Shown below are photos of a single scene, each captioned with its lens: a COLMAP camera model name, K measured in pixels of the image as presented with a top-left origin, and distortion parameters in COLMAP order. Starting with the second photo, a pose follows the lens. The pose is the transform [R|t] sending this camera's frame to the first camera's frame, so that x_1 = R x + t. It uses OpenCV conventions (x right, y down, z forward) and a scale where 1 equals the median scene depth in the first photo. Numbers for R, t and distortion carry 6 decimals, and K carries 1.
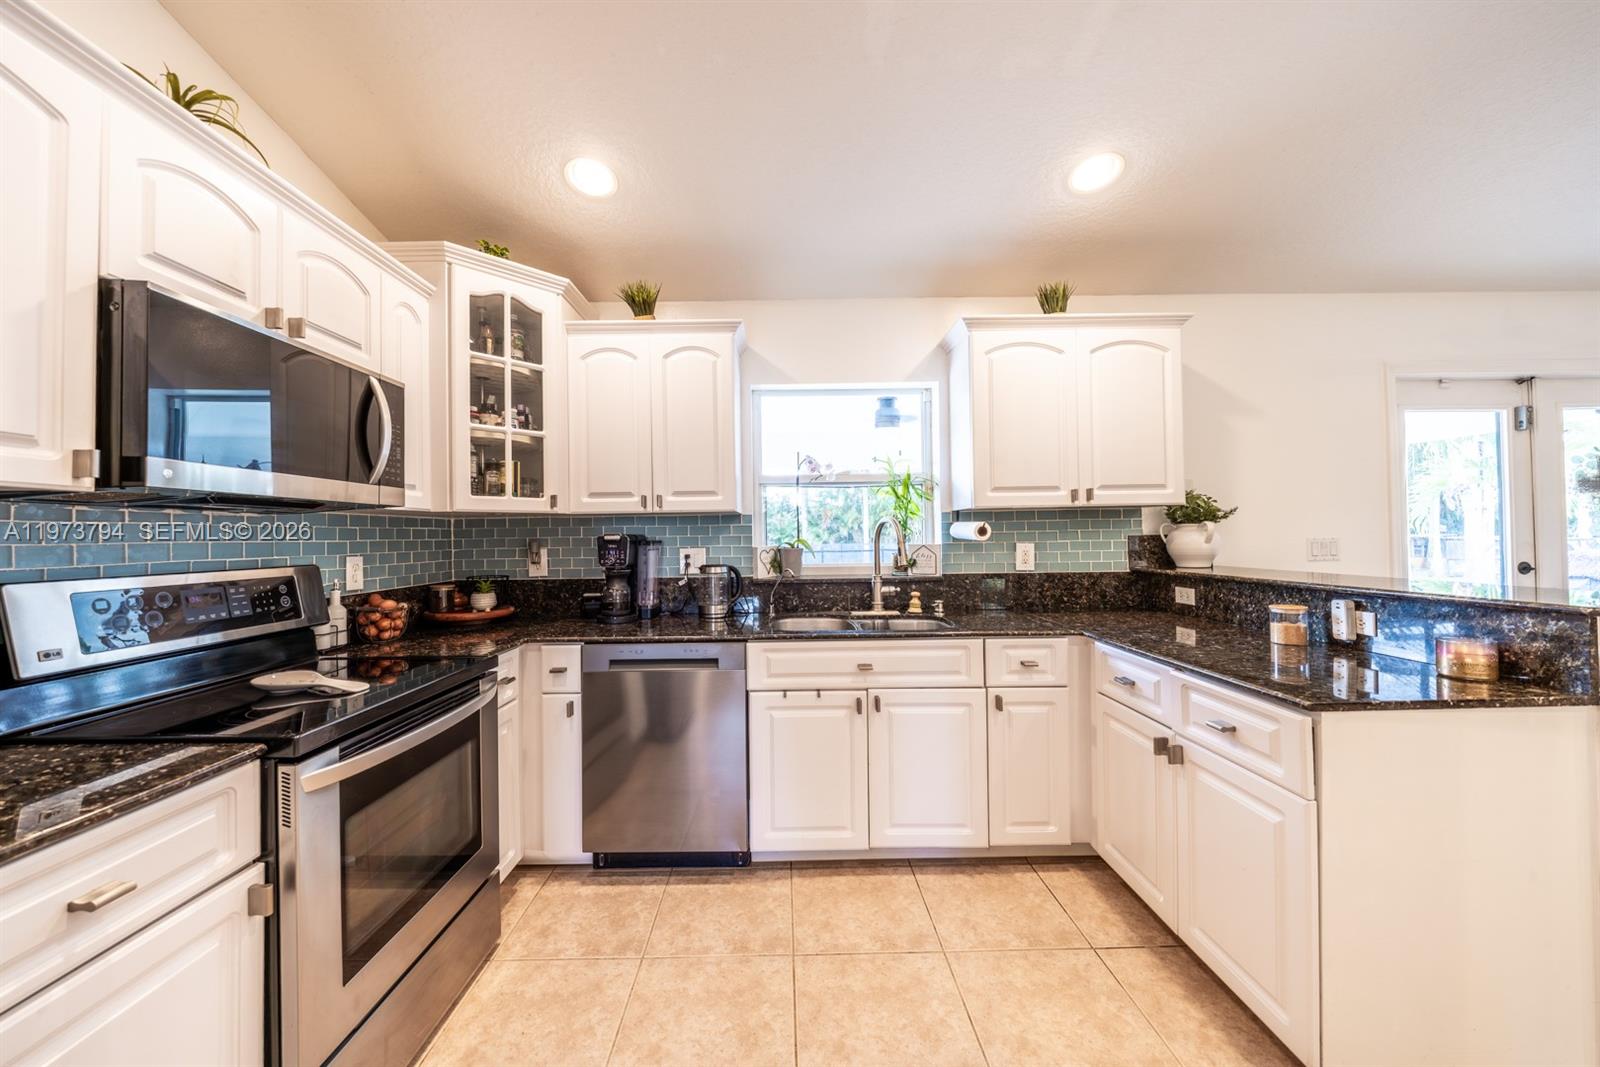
lens RADIAL K [[564.3, 0, 800.0], [0, 564.3, 533.5], [0, 0, 1]] dist [0.016838, -0.015407]
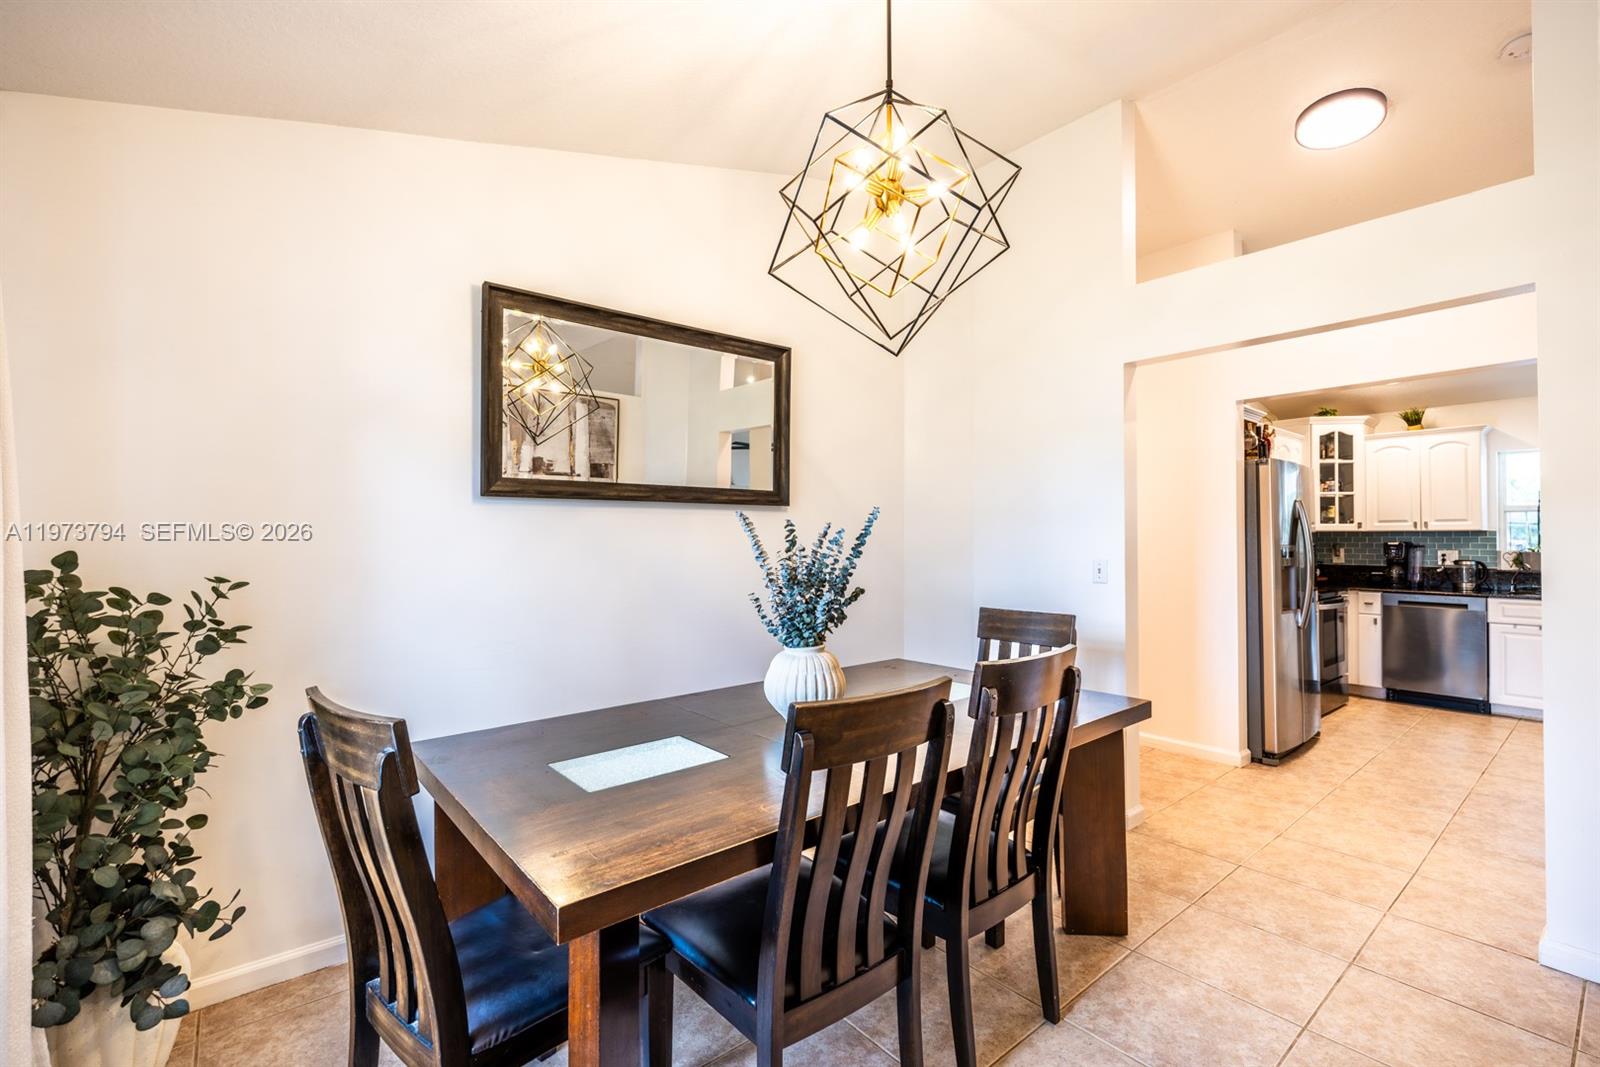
lens RADIAL K [[710.6, 0, 800.0], [0, 710.6, 533.5], [0, 0, 1]] dist [0.001821, 0.000099]
pose [[0.618921, 0.004988, -0.785438, 0.323362], [-0.005127, 0.999984, 0.002311, -0.022075], [0.785437, 0.002597, 0.618937, -2.105391]]
